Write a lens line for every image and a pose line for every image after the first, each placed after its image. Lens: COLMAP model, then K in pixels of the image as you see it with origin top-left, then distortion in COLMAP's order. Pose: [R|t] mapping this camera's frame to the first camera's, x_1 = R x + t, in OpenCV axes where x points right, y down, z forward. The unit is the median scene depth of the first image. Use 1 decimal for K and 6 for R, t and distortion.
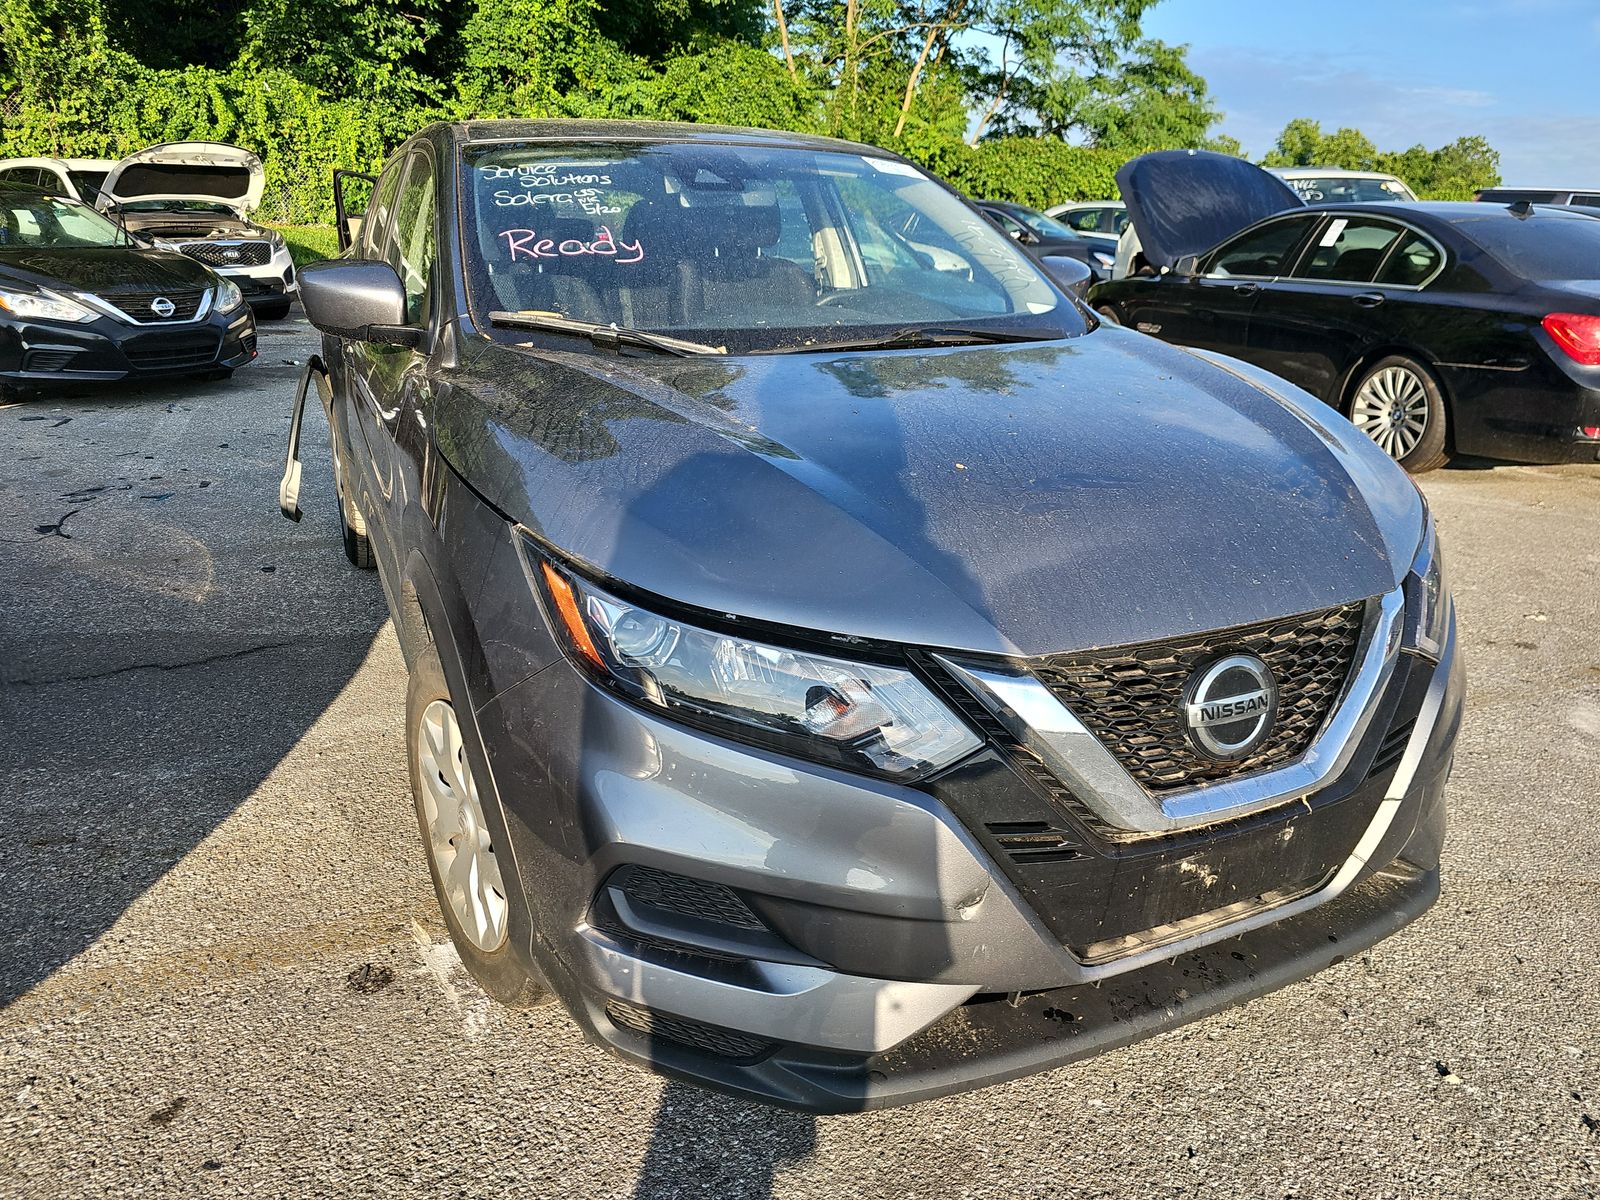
lens RADIAL K [[1080.9, 0, 772.4], [0, 1080.9, 579.1], [0, 0, 1]] dist [0.038927, -0.034867]
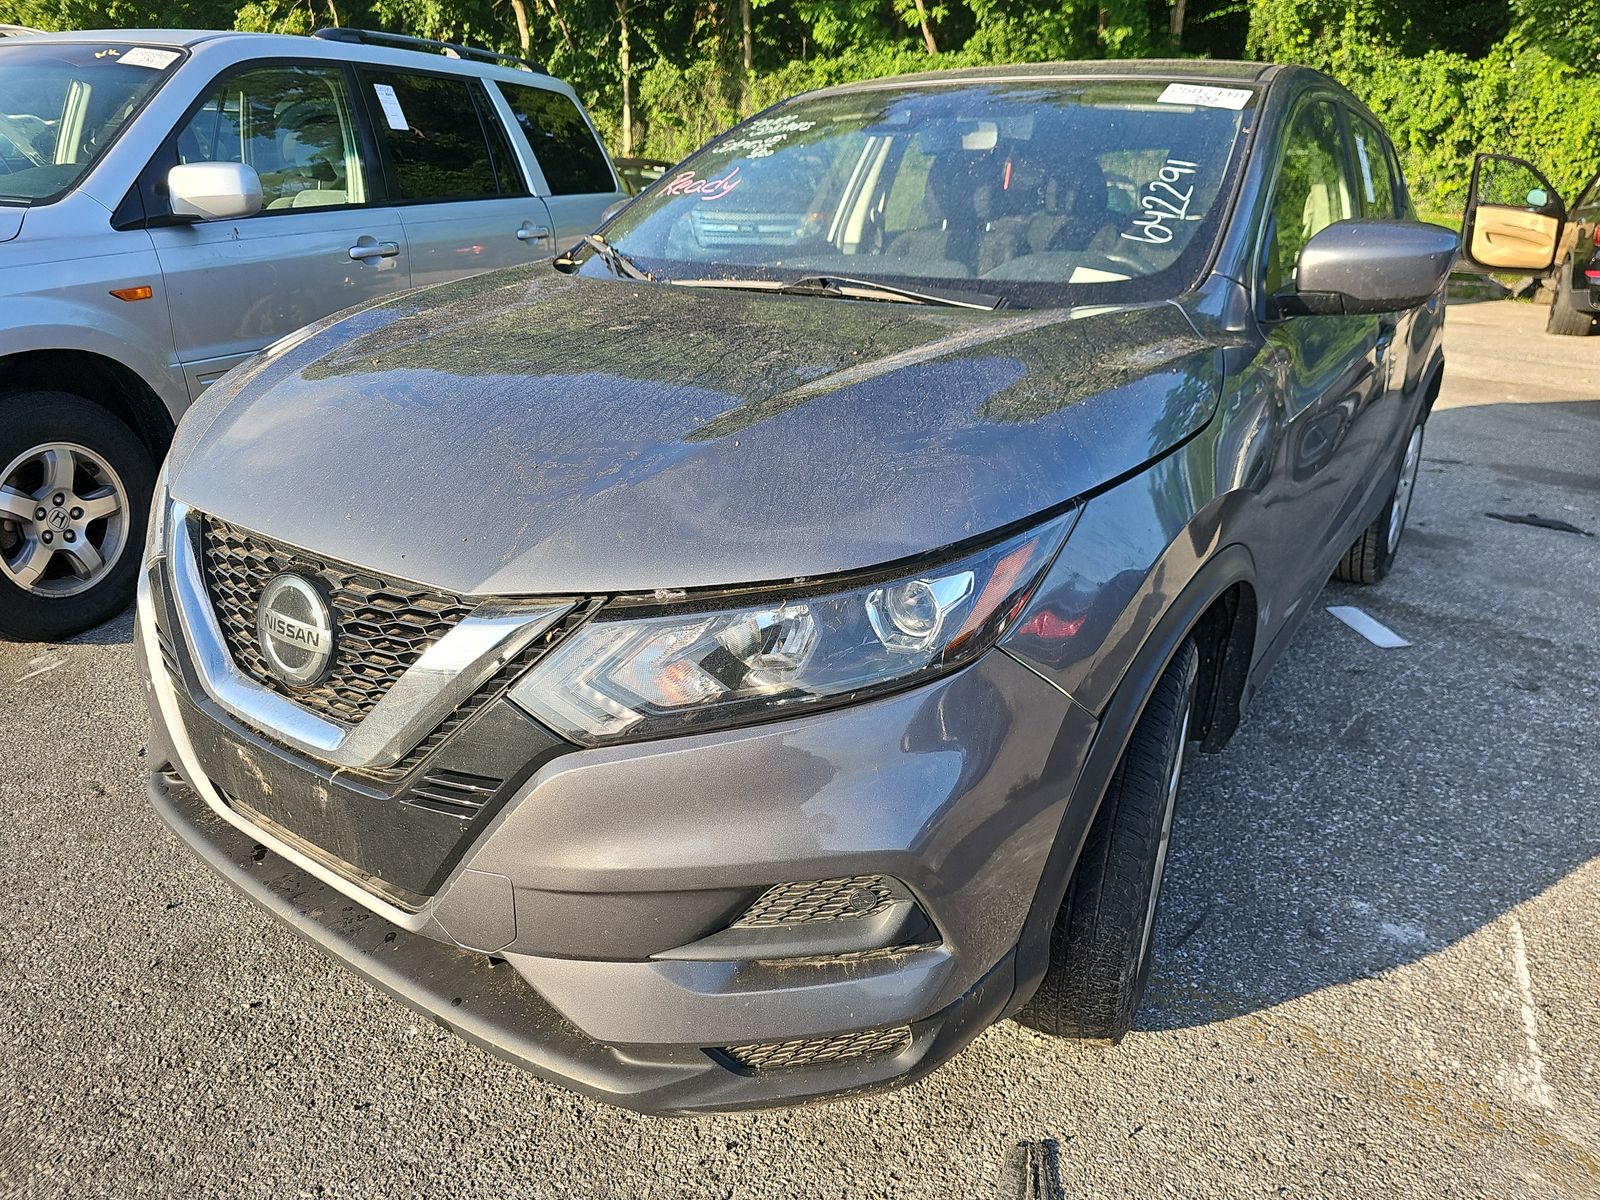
lens RADIAL K [[1078.0, 0, 800.0], [0, 1078.0, 600.0], [0, 0, 1]] dist [0.019664, -0.025395]
pose [[0.503950, 0.305034, -0.808077, 0.105497], [-0.287204, 0.941507, 0.176289, -0.015414], [0.814585, 0.143242, 0.562080, 0.061417]]
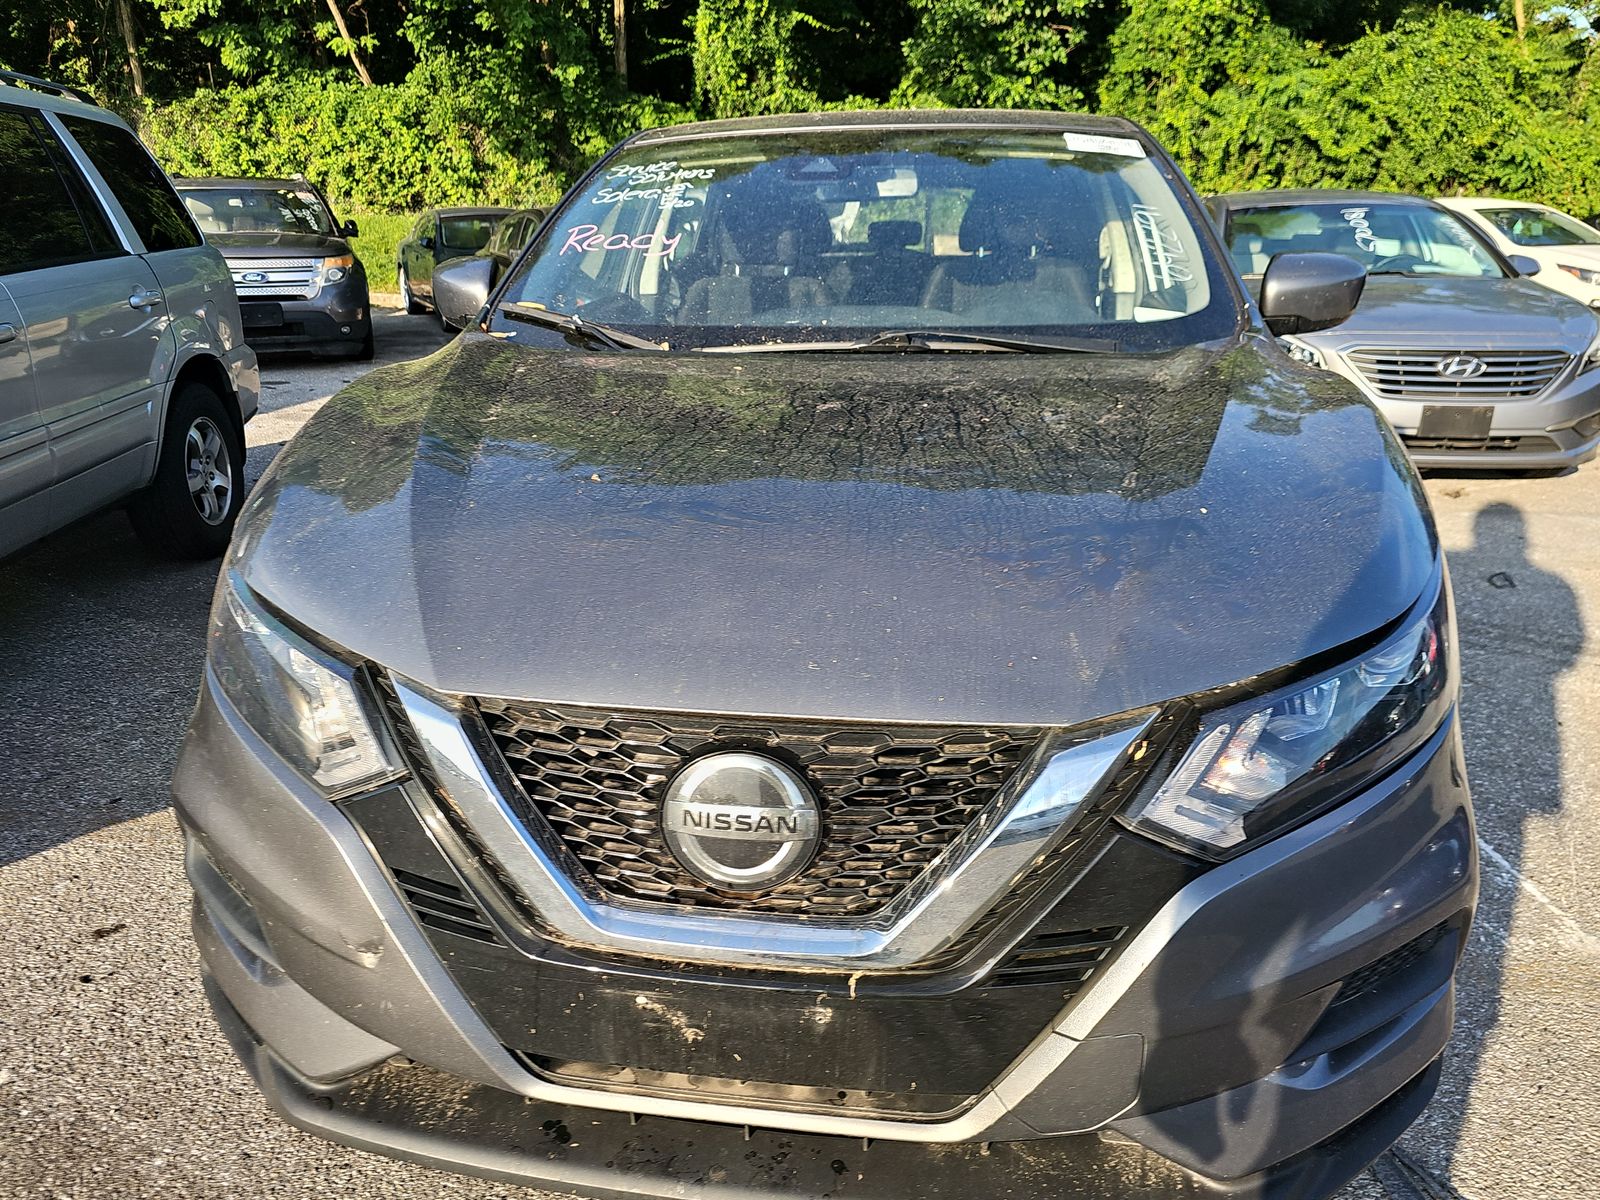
lens RADIAL K [[1108.3, 0, 768.8], [0, 1108.3, 600.4], [0, 0, 1]] dist [0.043515, -0.042676]
pose [[0.837125, 0.156298, -0.524207, 0.060647], [-0.157635, 0.986586, 0.042428, -0.005214], [0.523806, 0.047115, 0.850534, 0.025233]]
